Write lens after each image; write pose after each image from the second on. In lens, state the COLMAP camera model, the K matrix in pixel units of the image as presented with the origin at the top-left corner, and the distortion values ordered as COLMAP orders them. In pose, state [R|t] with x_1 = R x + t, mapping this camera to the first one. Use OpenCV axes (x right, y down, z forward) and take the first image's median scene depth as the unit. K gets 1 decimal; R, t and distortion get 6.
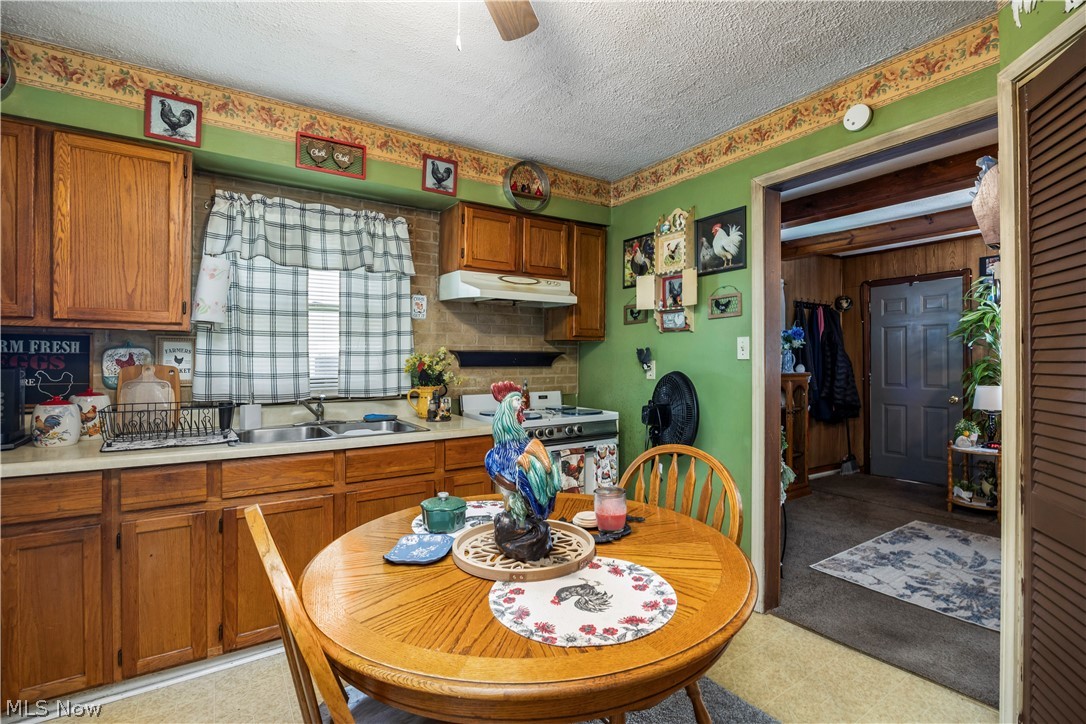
lens RADIAL K [[497.1, 0, 543.0], [0, 497.1, 362.0], [0, 0, 1]] dist [-0.018849, 0.000945]
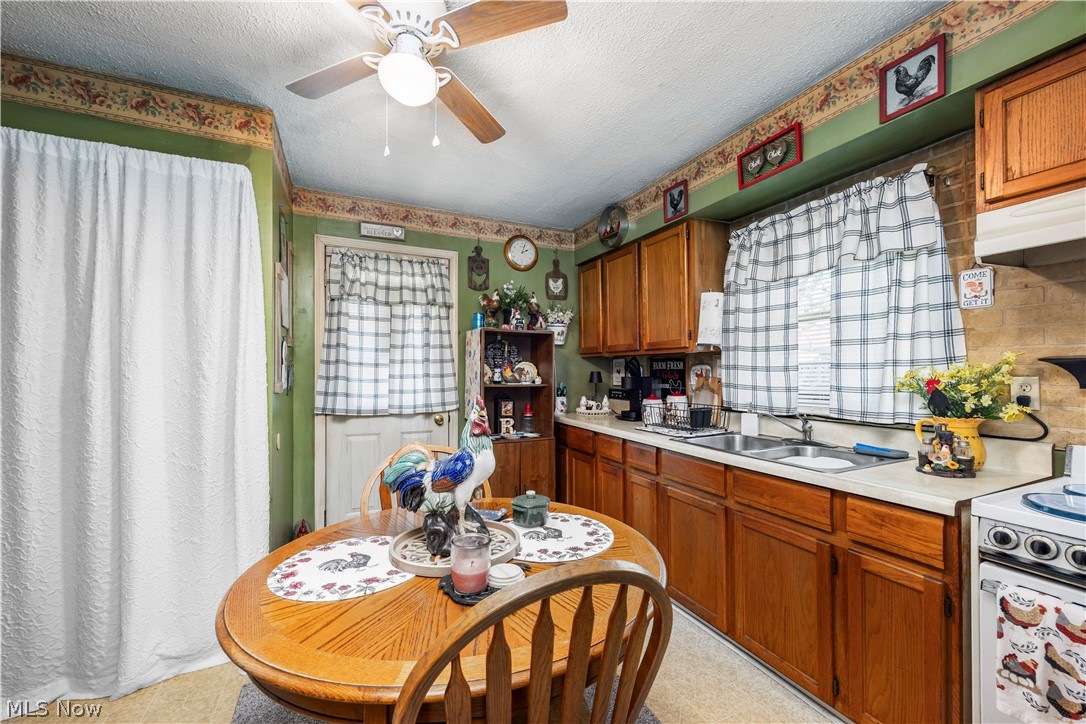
lens RADIAL K [[437.6, 0, 546.0], [0, 437.6, 376.6], [0, 0, 1]] dist [0.002907, -0.000320]
pose [[-0.152340, 0.011613, -0.988260, 0.454058], [-0.002540, 0.999923, 0.012141, -0.008117], [0.988325, 0.004359, -0.152299, 0.684145]]
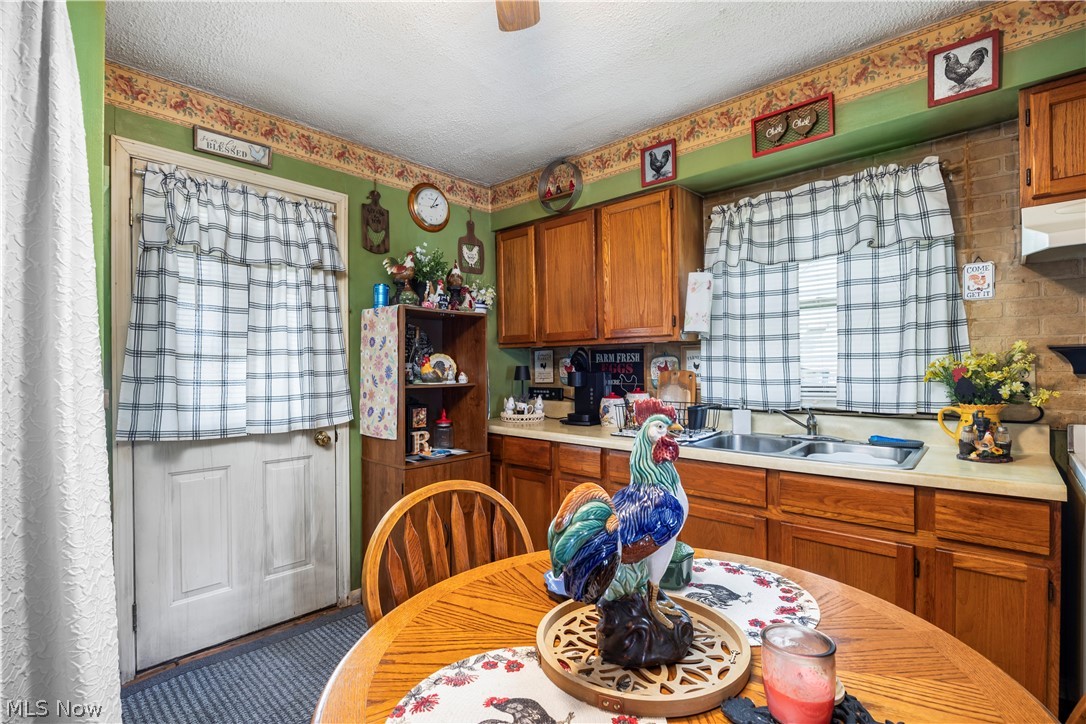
lens RADIAL K [[503.8, 0, 544.7], [0, 503.8, 372.1], [0, 0, 1]] dist [-0.016614, 0.000777]
pose [[0.238090, 0.006390, -0.971222, 0.303282], [0.007924, 0.999932, 0.008522, -0.002684], [0.971211, -0.009725, 0.238023, 0.362227]]
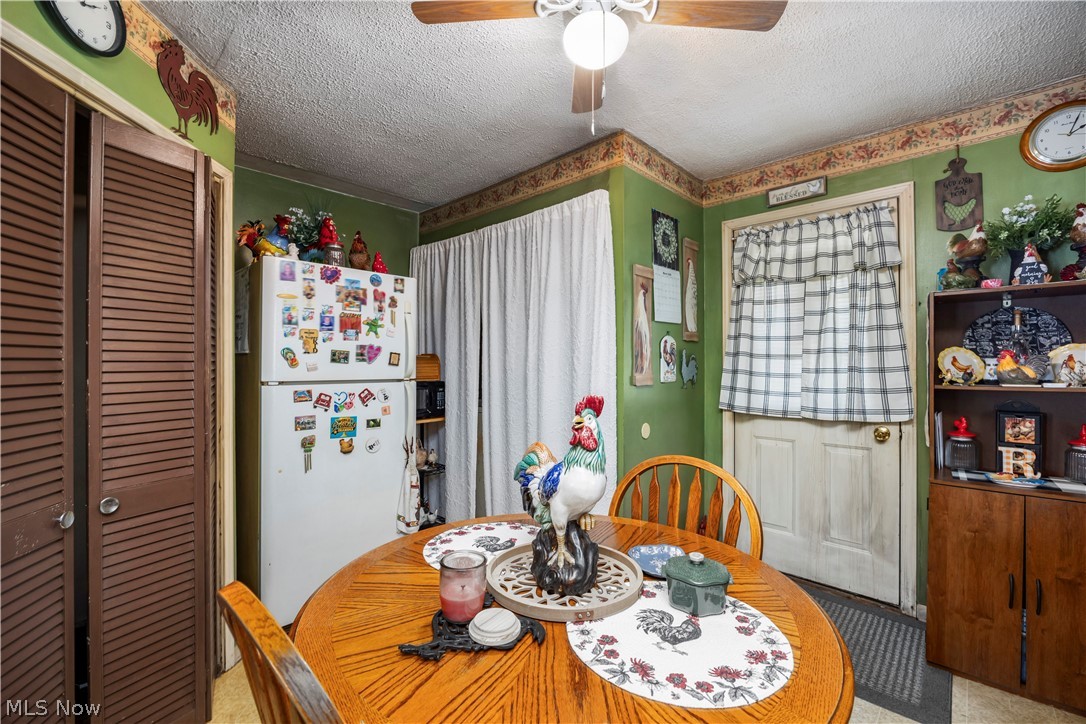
lens RADIAL K [[451.1, 0, 543.0], [0, 451.1, 362.0], [0, 0, 1]] dist [-0.011476, 0.000110]
pose [[-0.974558, 0.001541, -0.224130, 0.092684], [0.002976, 0.999977, -0.006065, -0.007163], [0.224116, -0.006577, -0.974540, 0.915013]]
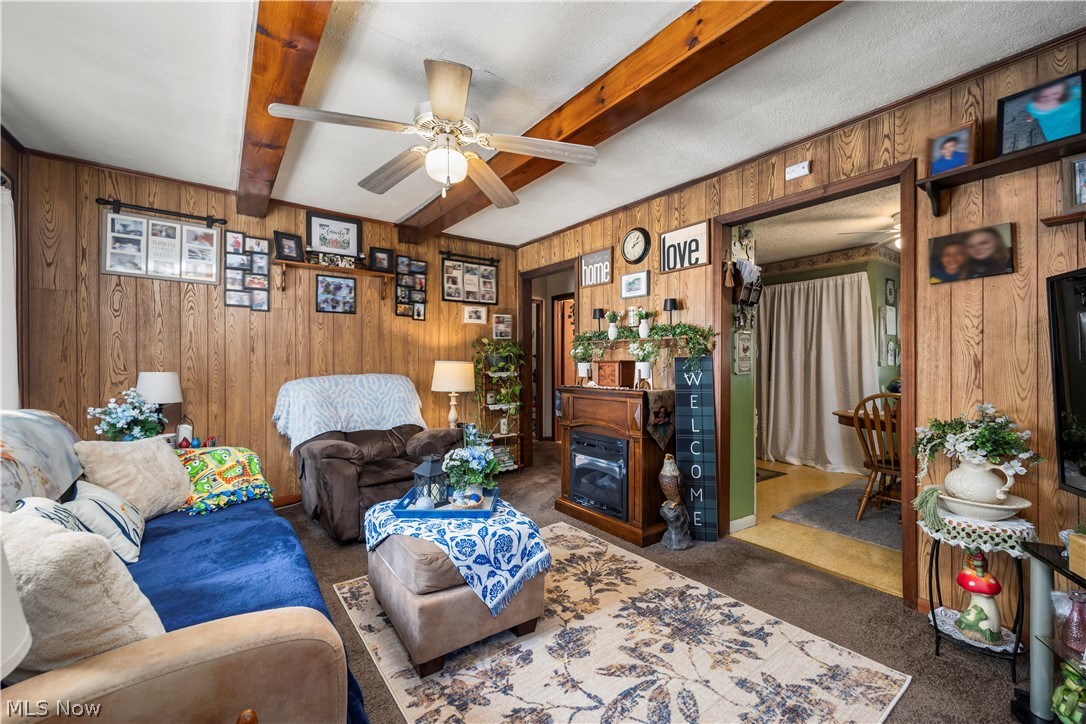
lens RADIAL K [[432.8, 0, 540.7], [0, 432.8, 361.6], [0, 0, 1]] dist [-0.000157, 0.000074]
pose [[-0.998905, -0.001196, -0.046774, 1.236309], [-0.000900, 0.999980, -0.006337, 0.029392], [0.046781, -0.006288, -0.998885, 1.823552]]
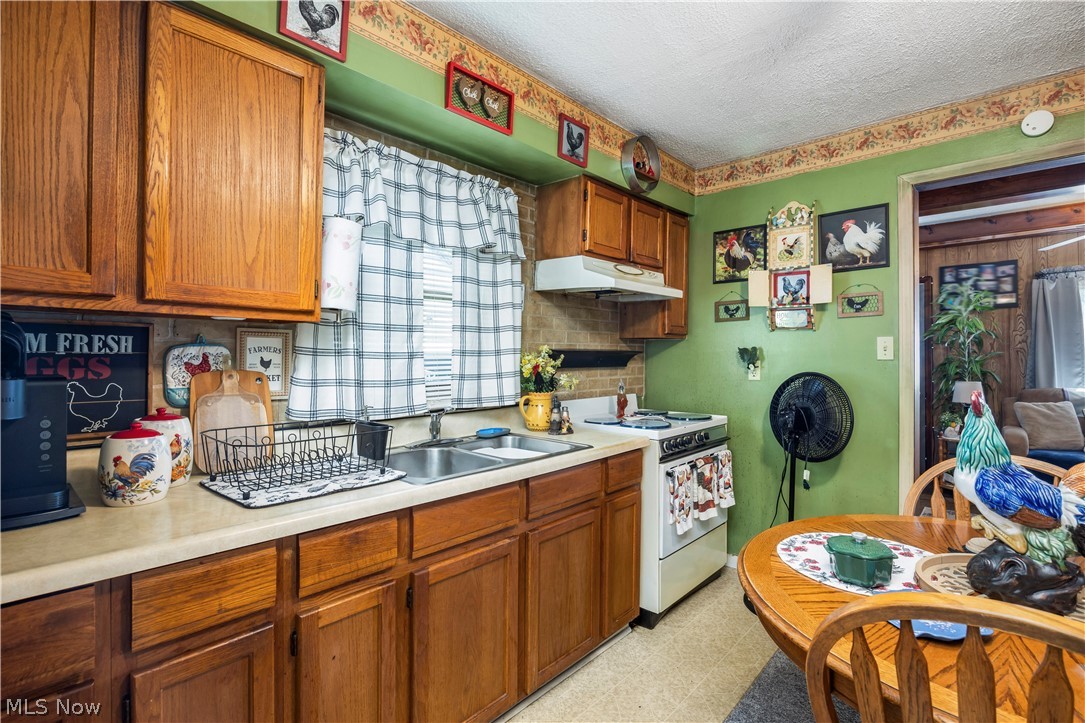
lens RADIAL K [[505.4, 0, 539.9], [0, 505.4, 359.0], [0, 0, 1]] dist [-0.018995, 0.000958]
pose [[0.972340, -0.003032, 0.233552, -0.506109], [0.003226, 0.999995, -0.000448, -0.007855], [-0.233549, 0.001189, 0.972344, 0.200275]]
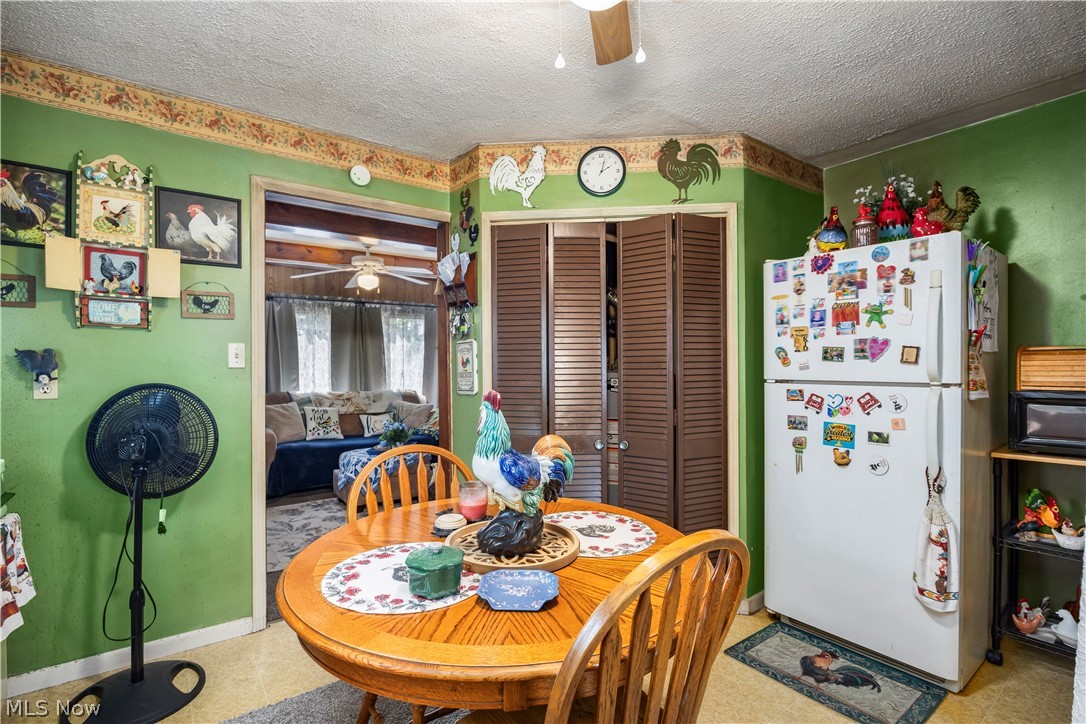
lens RADIAL K [[503.8, 0, 544.7], [0, 503.8, 372.1], [0, 0, 1]] dist [-0.016614, 0.000777]
pose [[-0.063425, -0.010591, 0.997930, -0.565537], [0.004003, 0.999933, 0.010866, -0.004236], [-0.997979, 0.004684, -0.063379, 0.507289]]
